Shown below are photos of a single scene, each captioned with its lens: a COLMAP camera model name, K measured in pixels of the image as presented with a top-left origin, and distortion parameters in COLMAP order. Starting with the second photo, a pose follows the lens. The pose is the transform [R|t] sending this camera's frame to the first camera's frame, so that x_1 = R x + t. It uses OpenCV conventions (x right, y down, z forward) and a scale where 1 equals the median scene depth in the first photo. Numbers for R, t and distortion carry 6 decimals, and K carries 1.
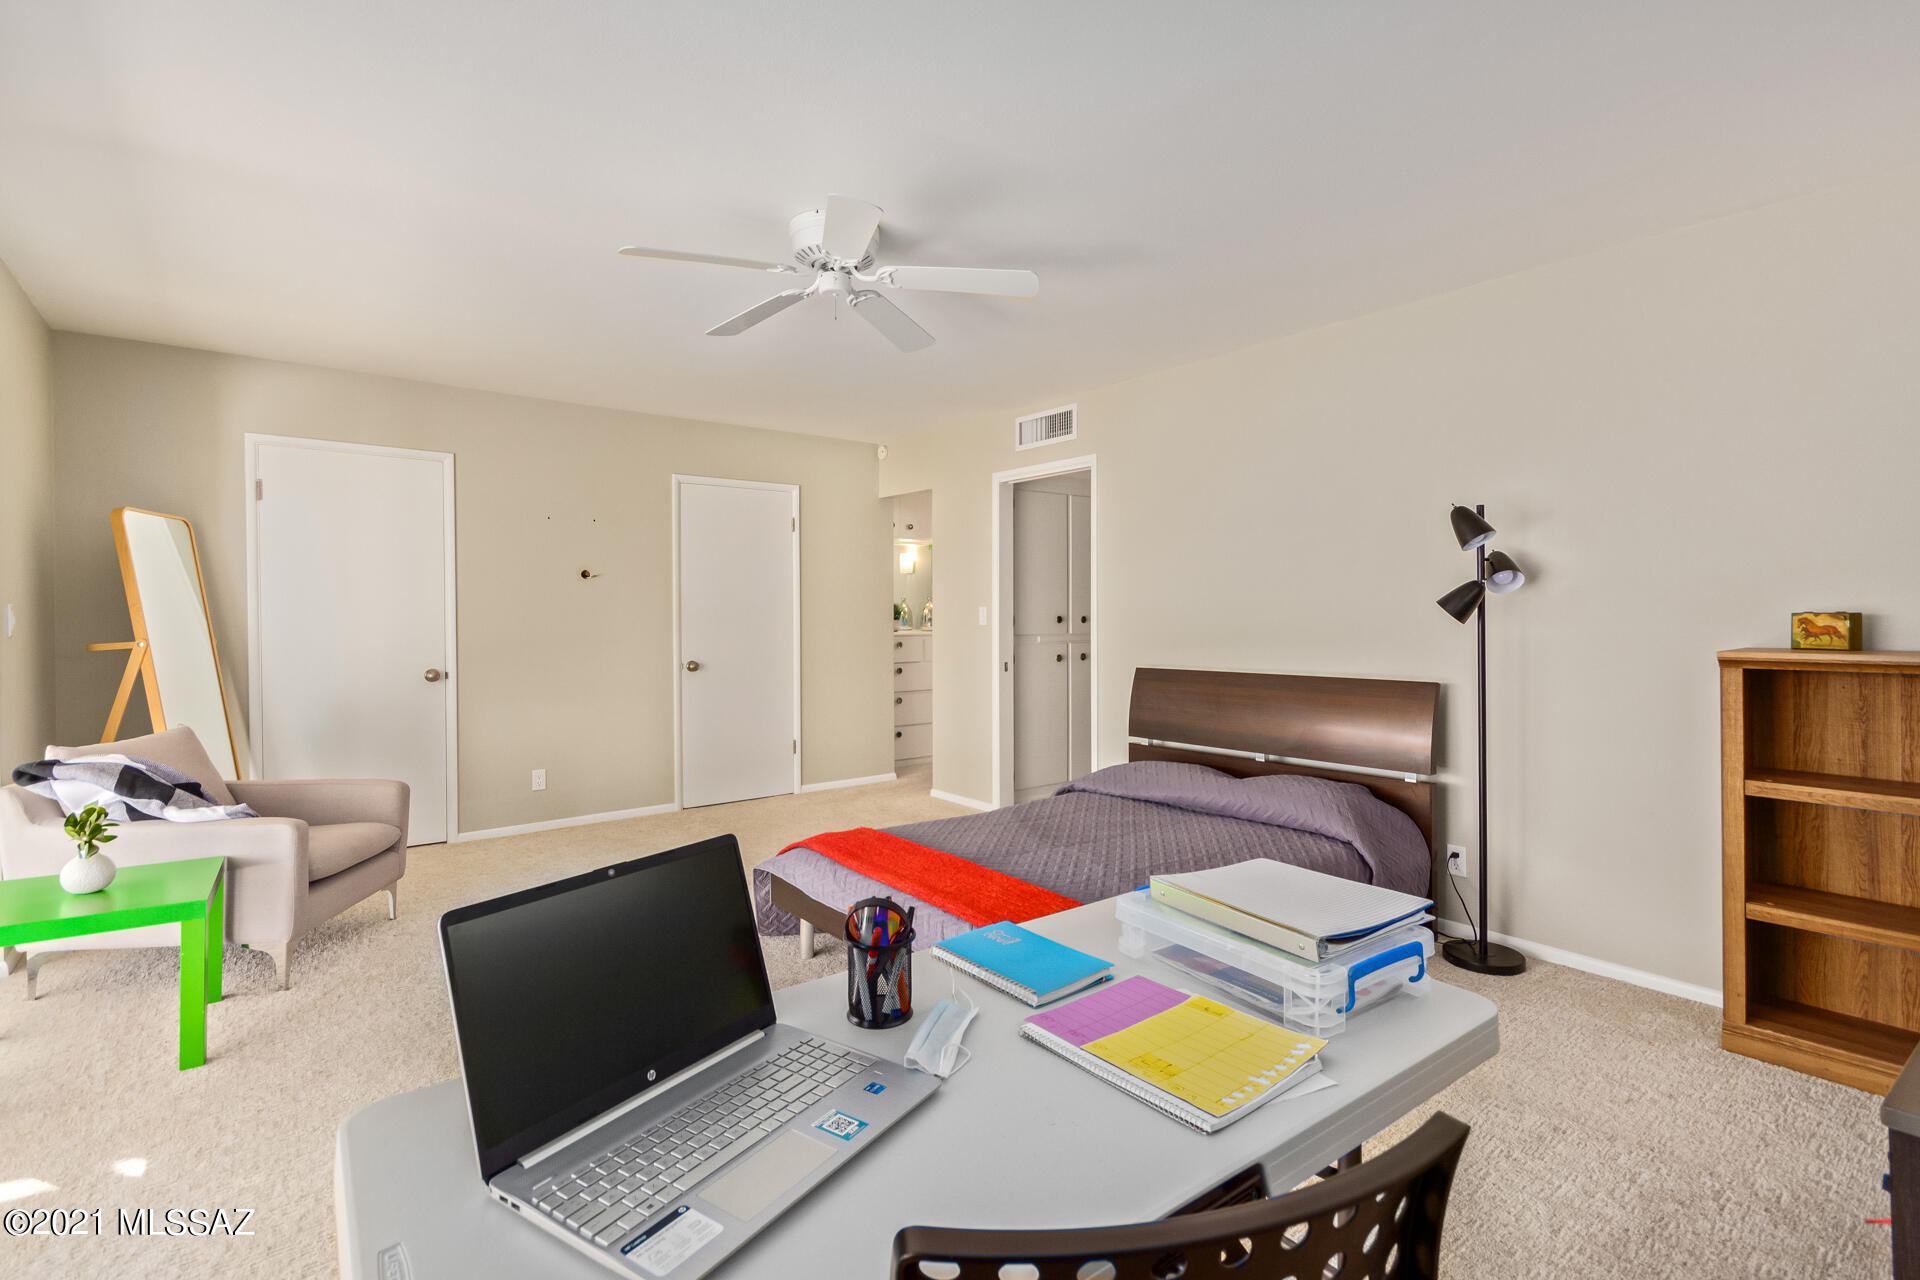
lens RADIAL K [[910.4, 0, 969.6], [0, 910.4, 622.7], [0, 0, 1]] dist [0.005673, 0.000955]
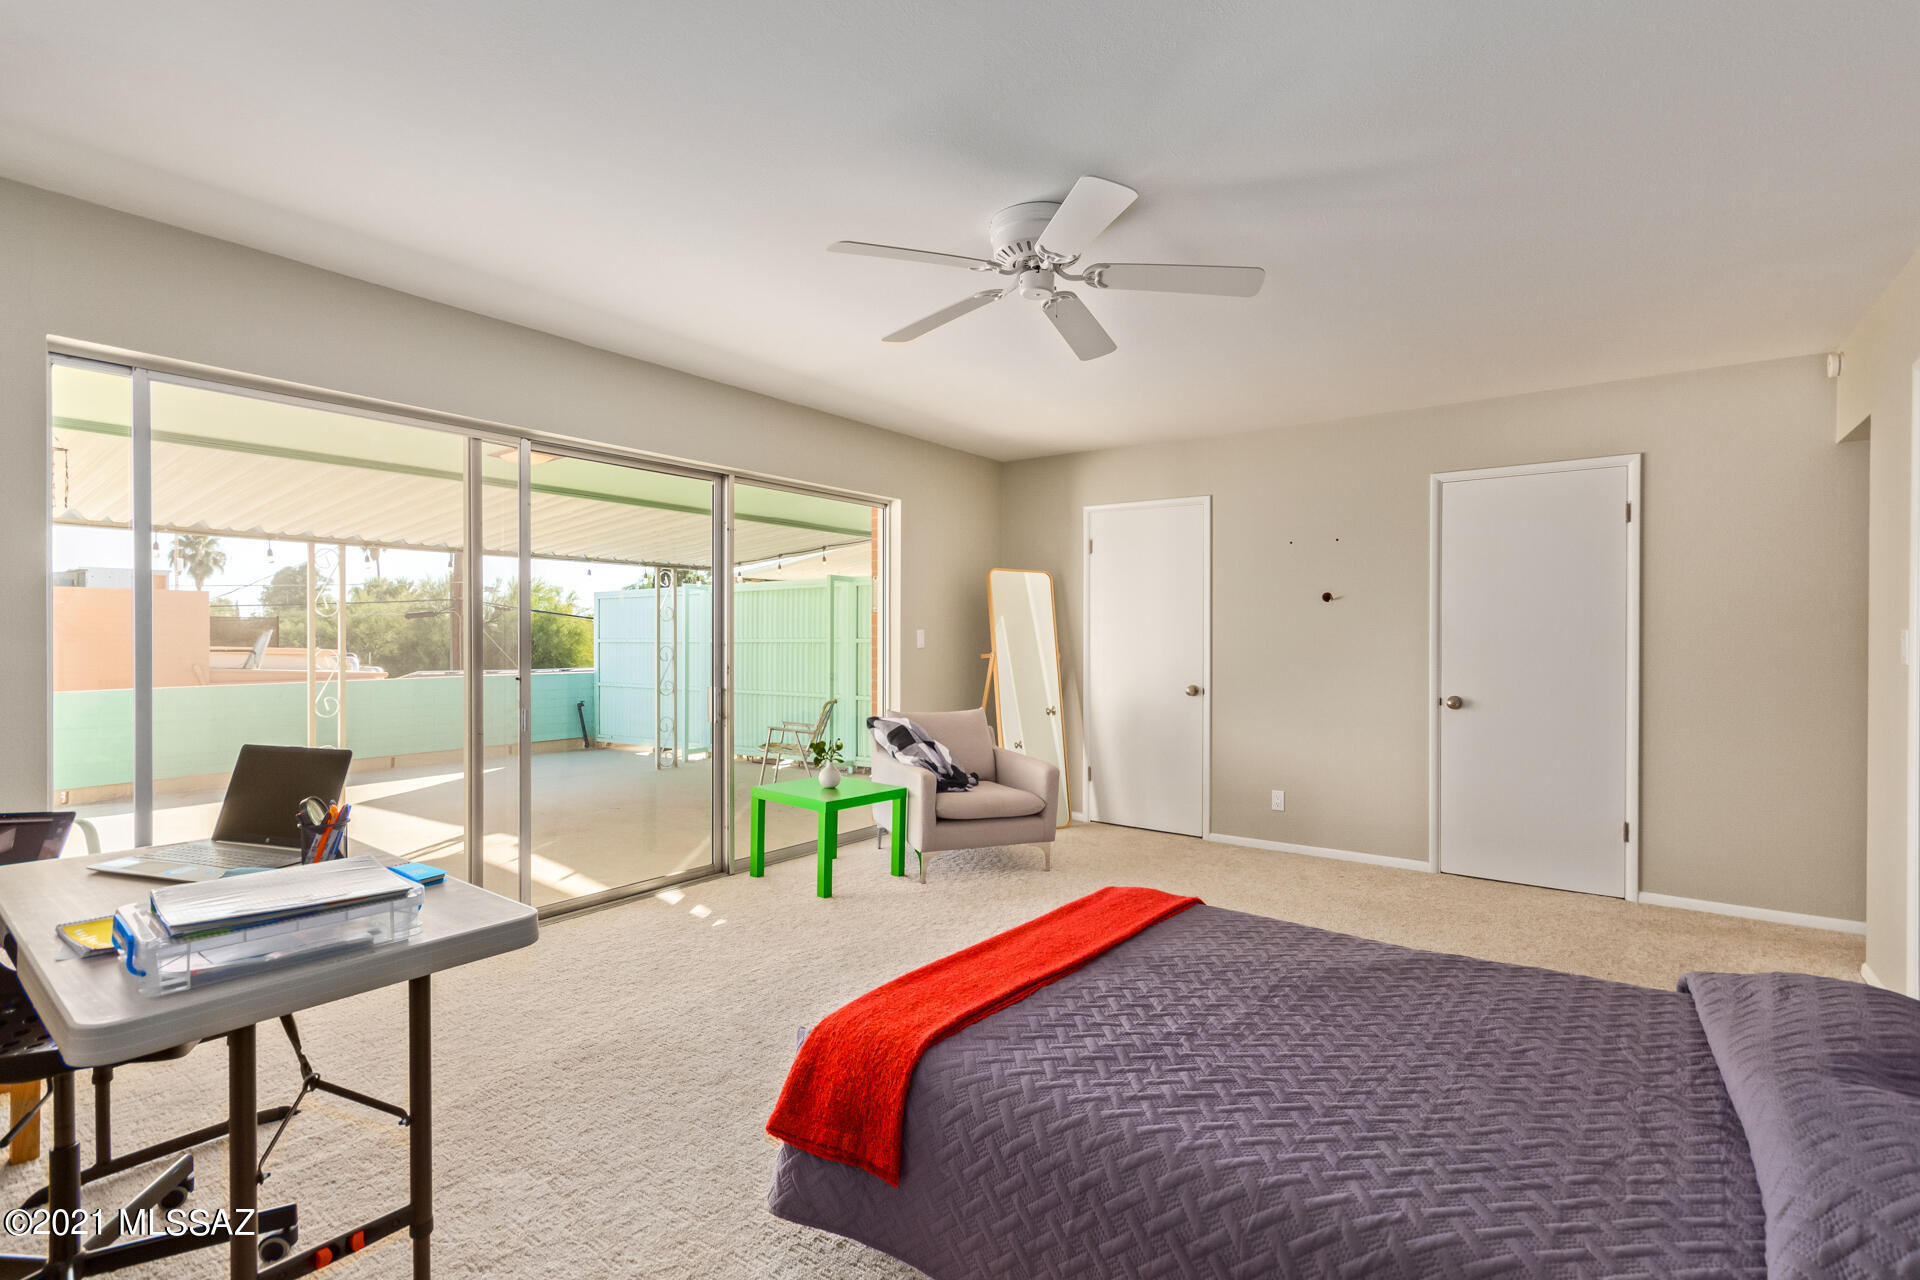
lens RADIAL K [[910.4, 0, 922.4], [0, 910.4, 646.4], [0, 0, 1]] dist [0.005673, 0.000955]
pose [[0.236146, 0.019148, -0.971529, 0.397238], [-0.013826, 0.999771, 0.016344, -0.010669], [0.971619, 0.009573, 0.236357, 0.350442]]
